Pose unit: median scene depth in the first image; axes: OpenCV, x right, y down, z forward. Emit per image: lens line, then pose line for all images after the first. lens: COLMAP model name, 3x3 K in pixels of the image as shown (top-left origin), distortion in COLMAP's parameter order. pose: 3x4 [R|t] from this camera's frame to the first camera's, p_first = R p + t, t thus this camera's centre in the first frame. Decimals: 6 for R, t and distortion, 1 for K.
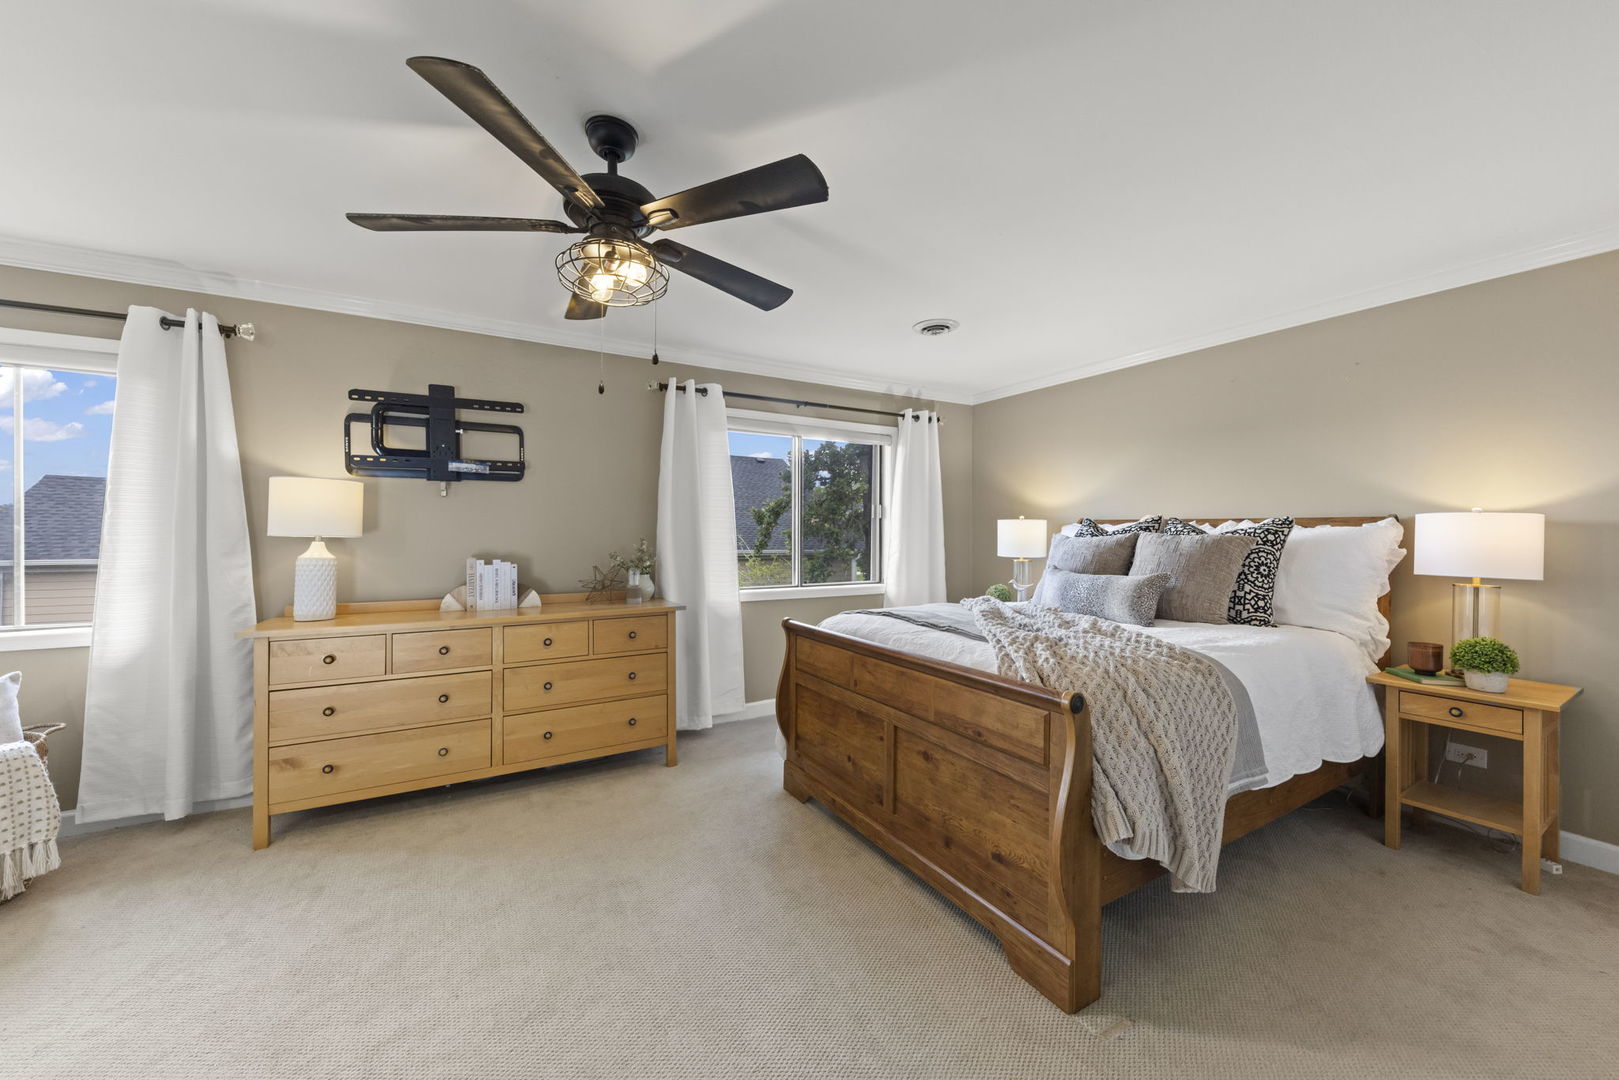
lens RADIAL K [[599.2, 0, 801.7], [0, 599.2, 540.7], [0, 0, 1]] dist [0.005188, -0.002125]
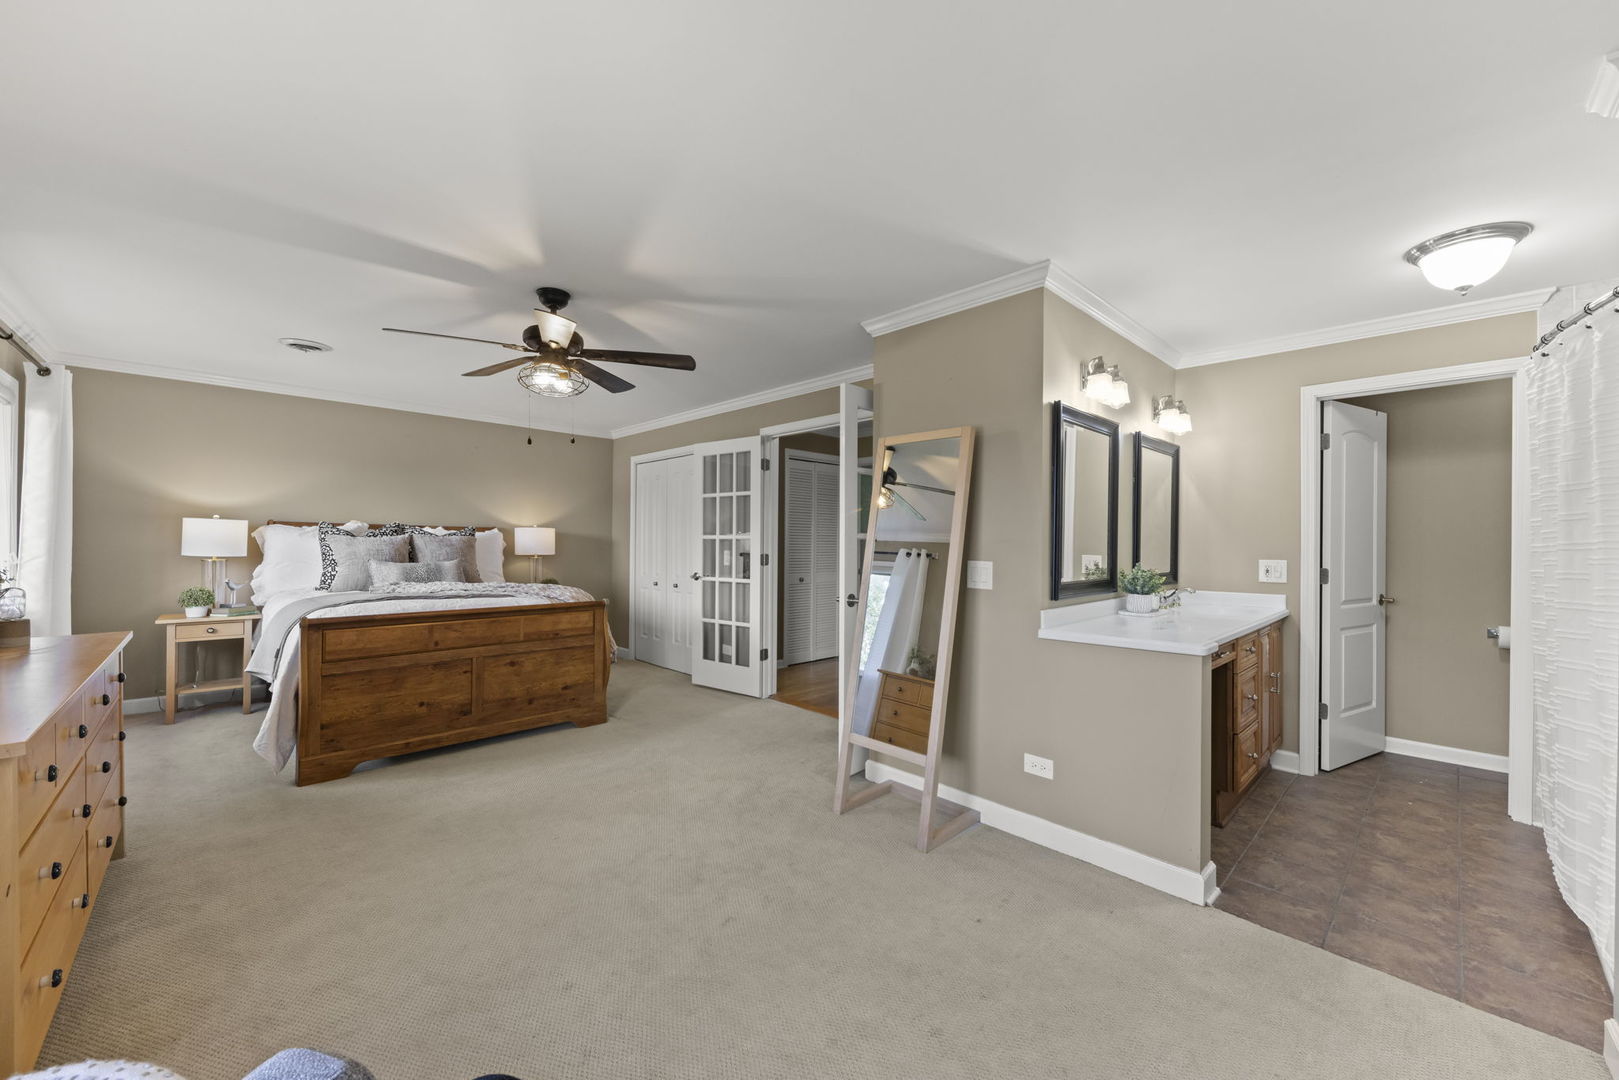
lens RADIAL K [[599.2, 0, 816.3], [0, 599.2, 534.5], [0, 0, 1]] dist [0.005188, -0.002125]
pose [[-0.246785, 0.003898, 0.969062, -1.501388], [-0.001833, 0.999988, -0.004489, -0.011315], [-0.969068, -0.002884, -0.246775, 0.498996]]
